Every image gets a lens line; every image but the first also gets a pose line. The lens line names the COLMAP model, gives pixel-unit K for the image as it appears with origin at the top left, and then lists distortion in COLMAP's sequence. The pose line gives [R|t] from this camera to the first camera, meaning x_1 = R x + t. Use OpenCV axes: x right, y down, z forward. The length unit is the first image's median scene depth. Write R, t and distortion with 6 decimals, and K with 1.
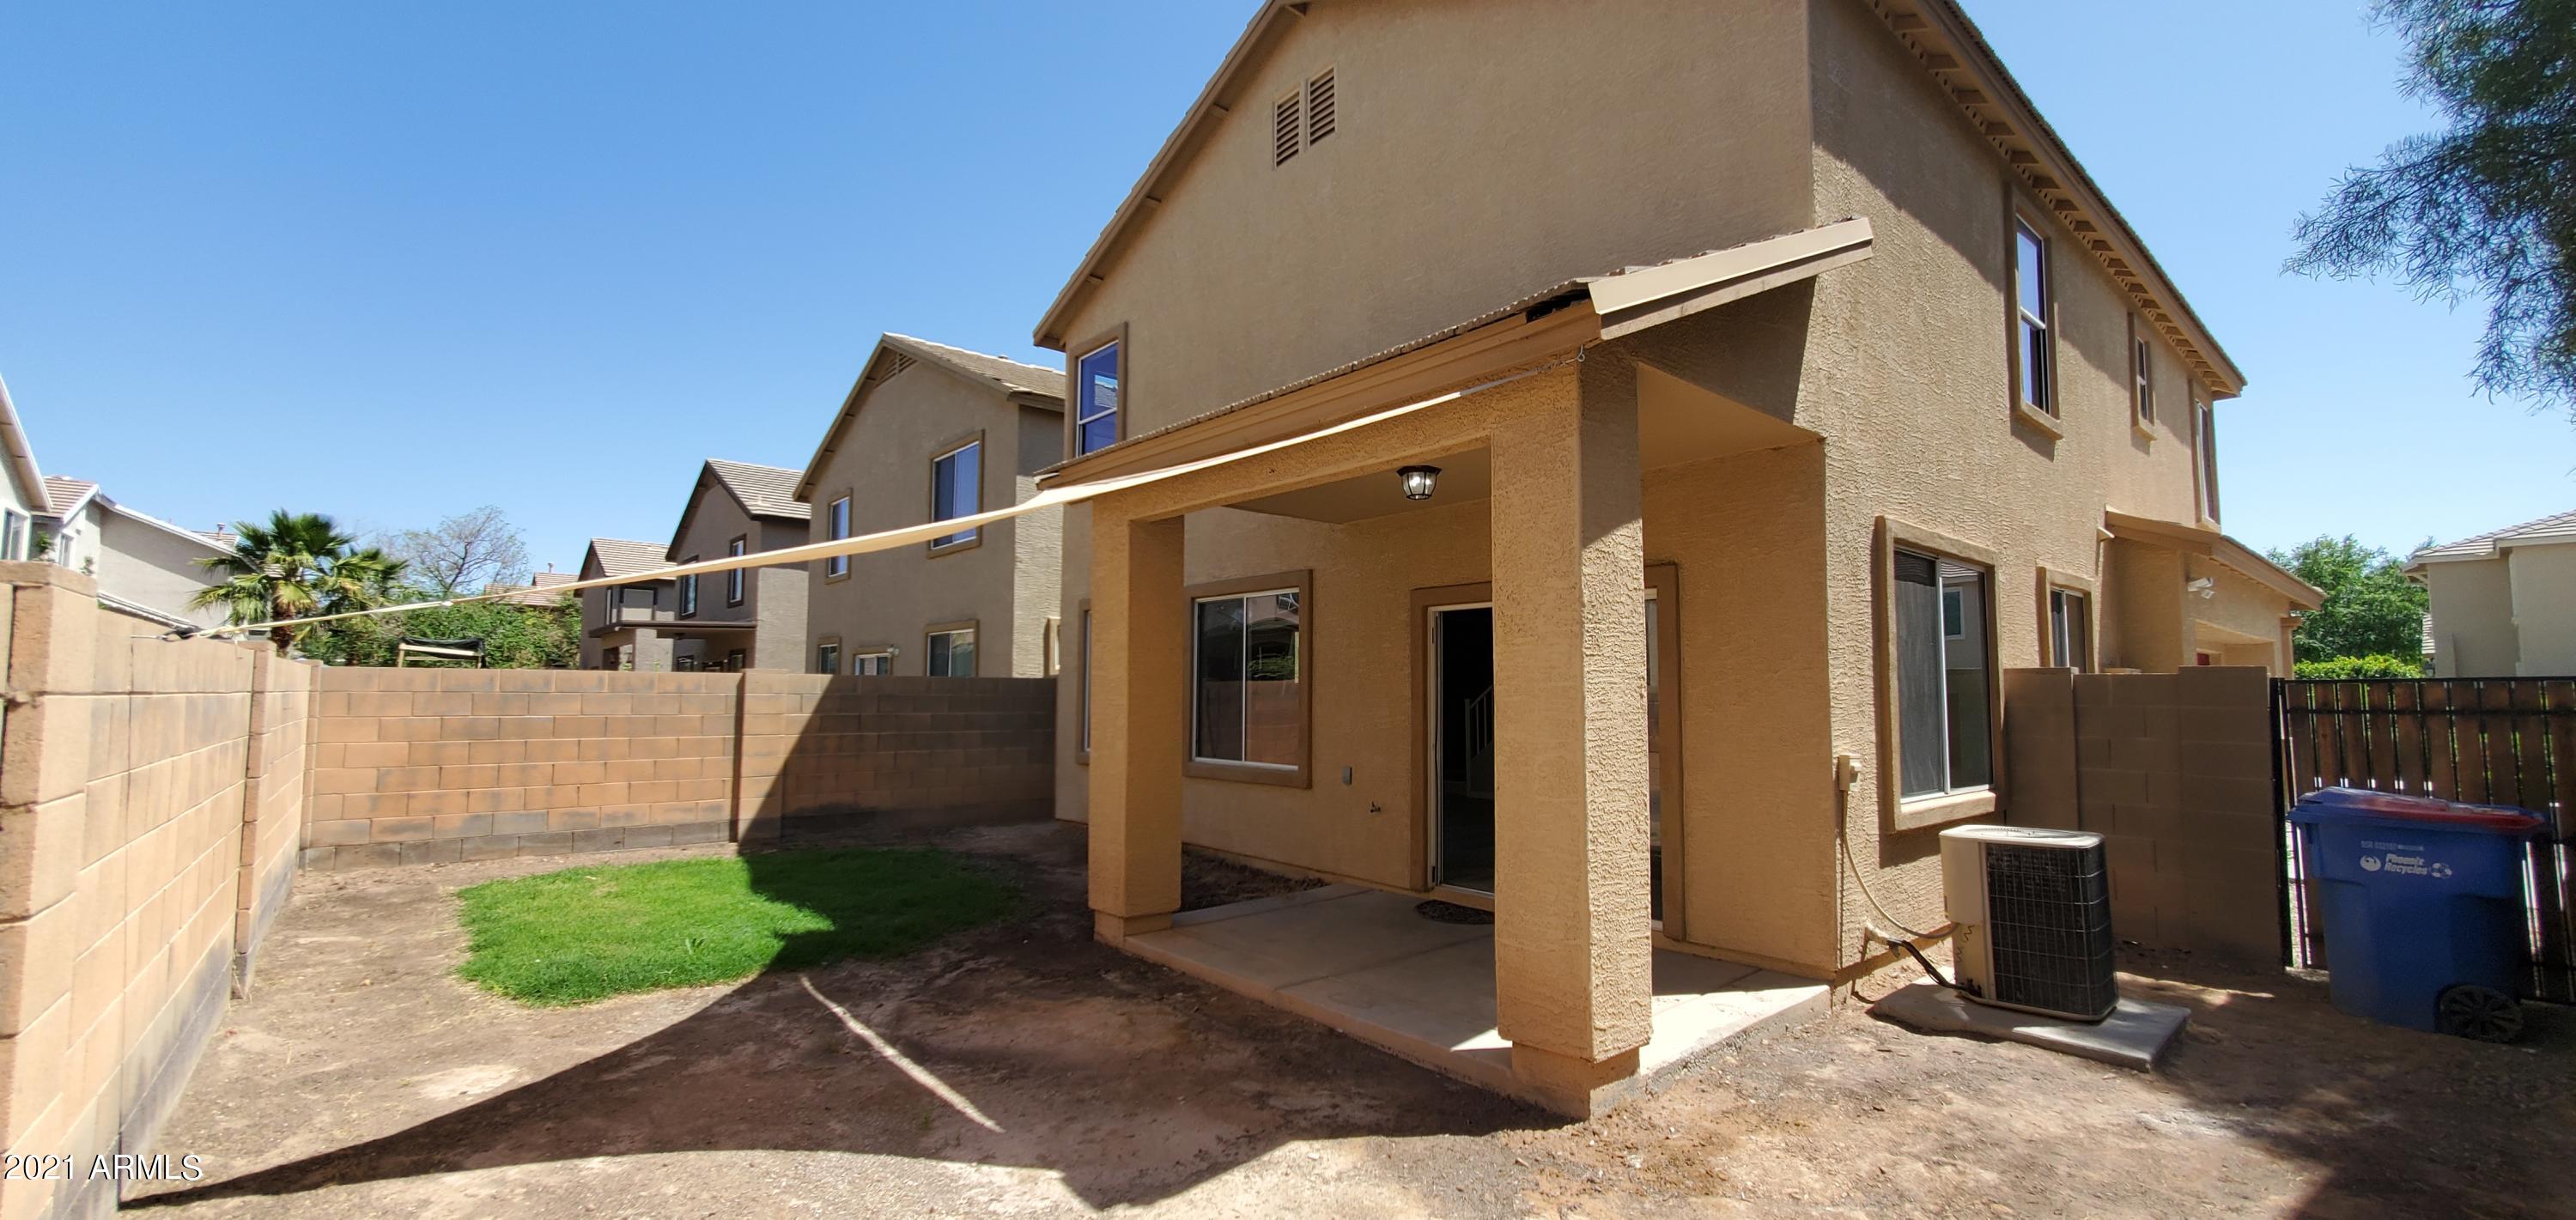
lens RADIAL K [[1026.3, 0, 1277.6], [0, 1026.3, 620.4], [0, 0, 1]] dist [0.007198, -0.002213]
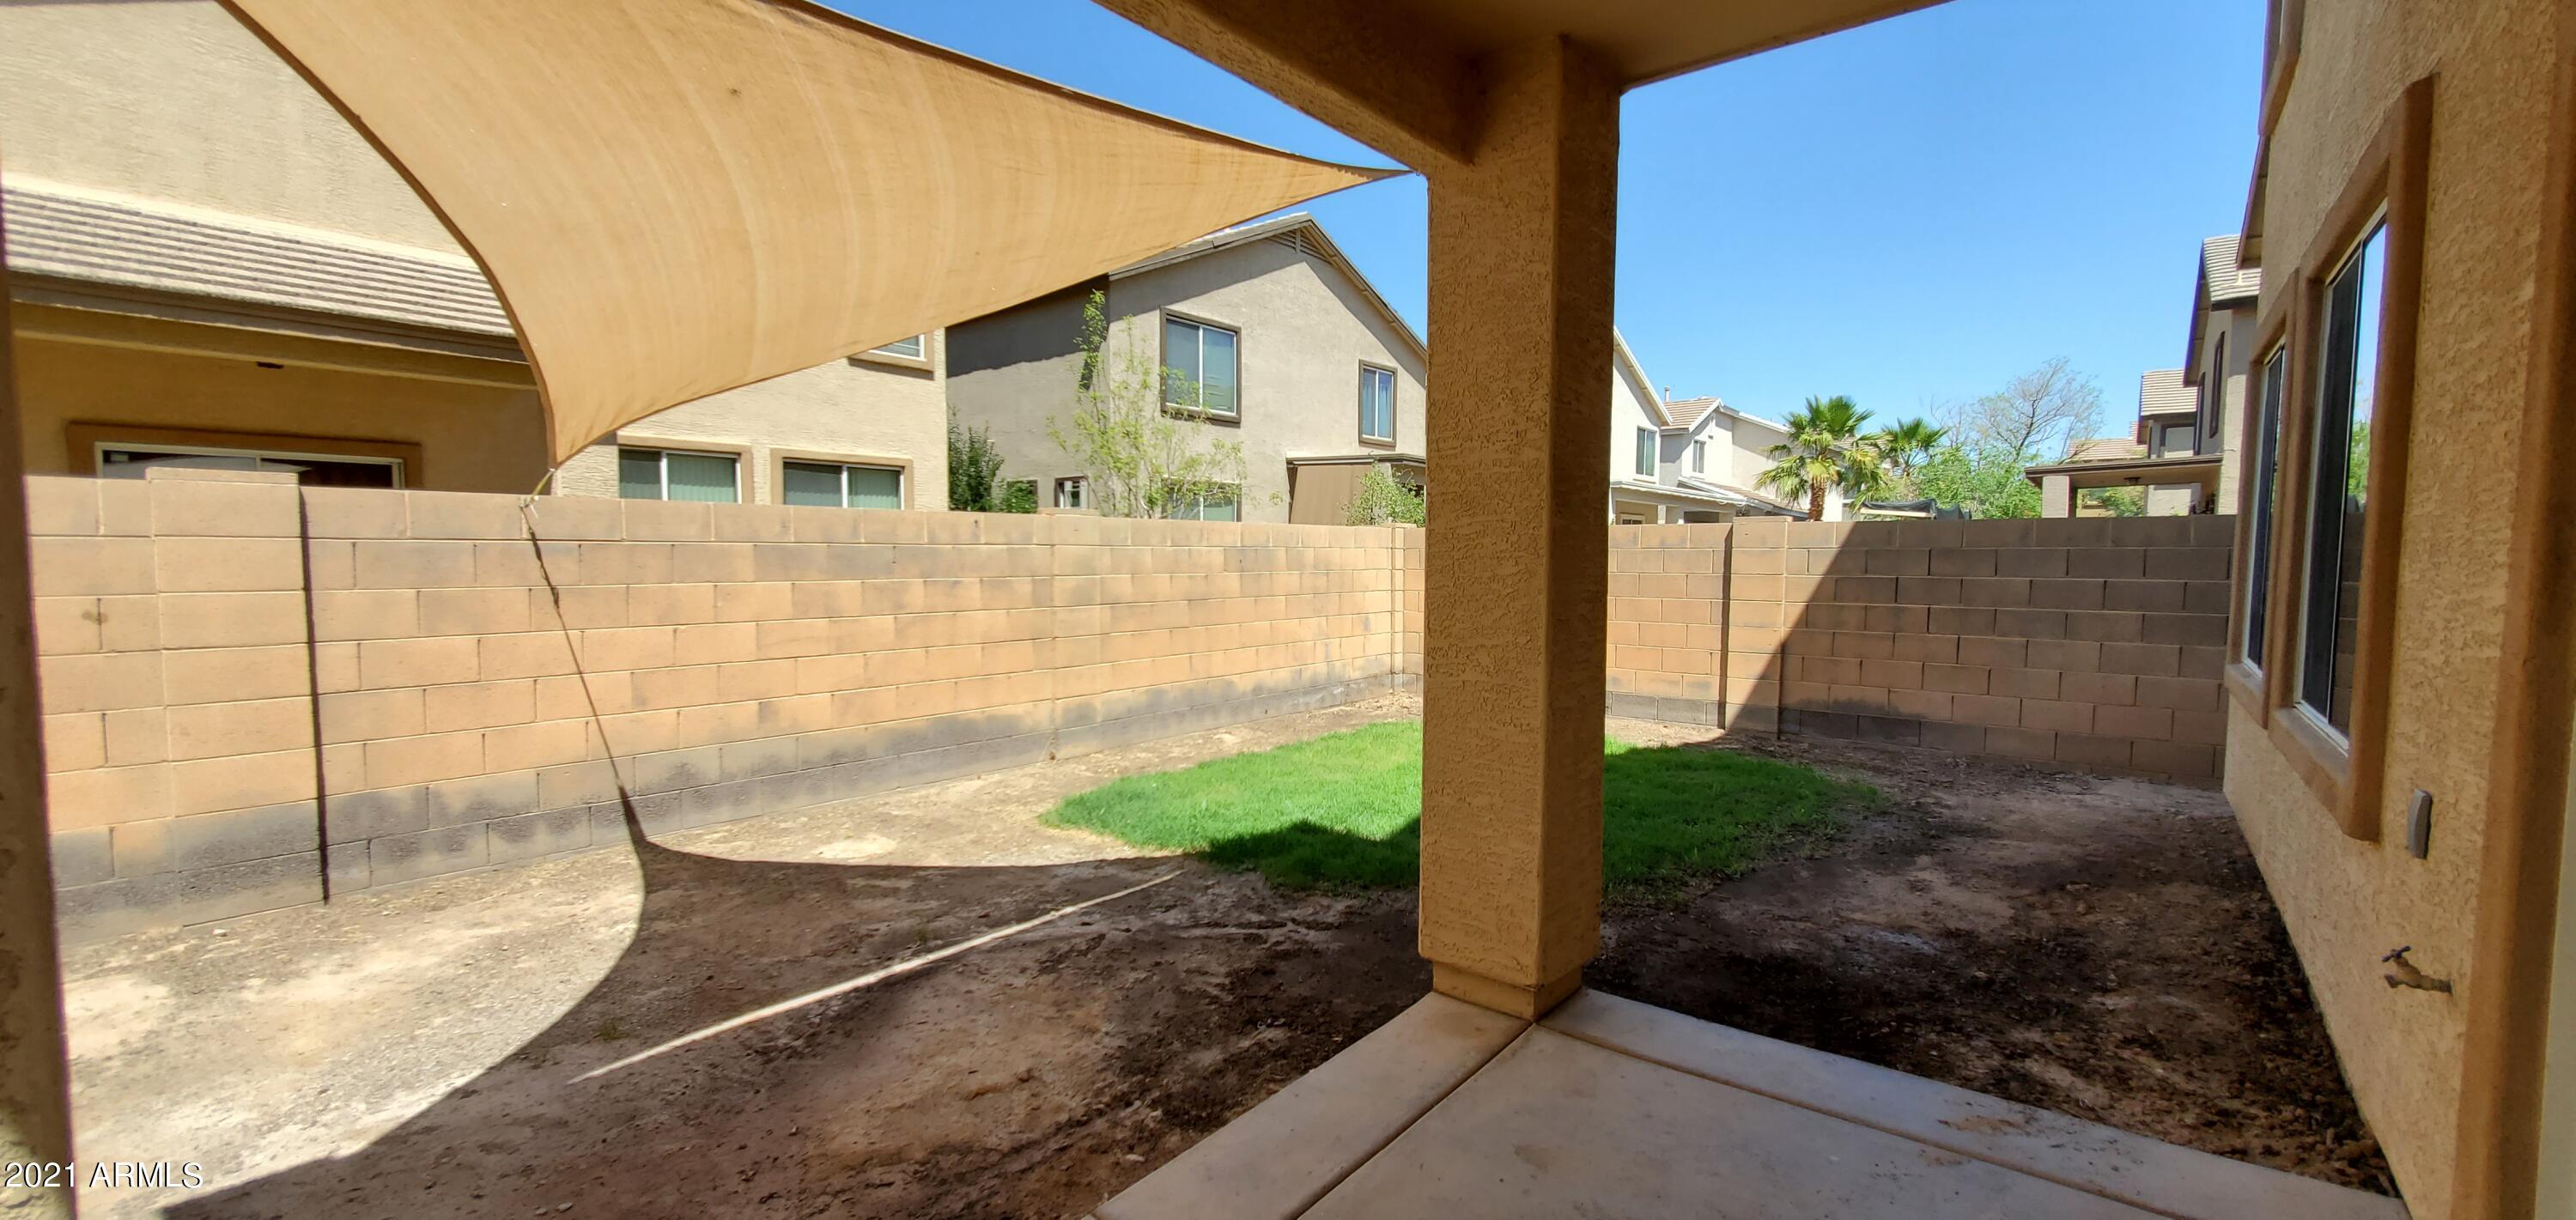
lens RADIAL K [[1026.3, 0, 1282.2], [0, 1026.3, 627.3], [0, 0, 1]] dist [0.007198, -0.002213]
pose [[0.182459, 0.064851, -0.981072, 0.405796], [0.071035, 0.994345, 0.078939, 0.086182], [0.980644, -0.084094, 0.176821, 0.993910]]
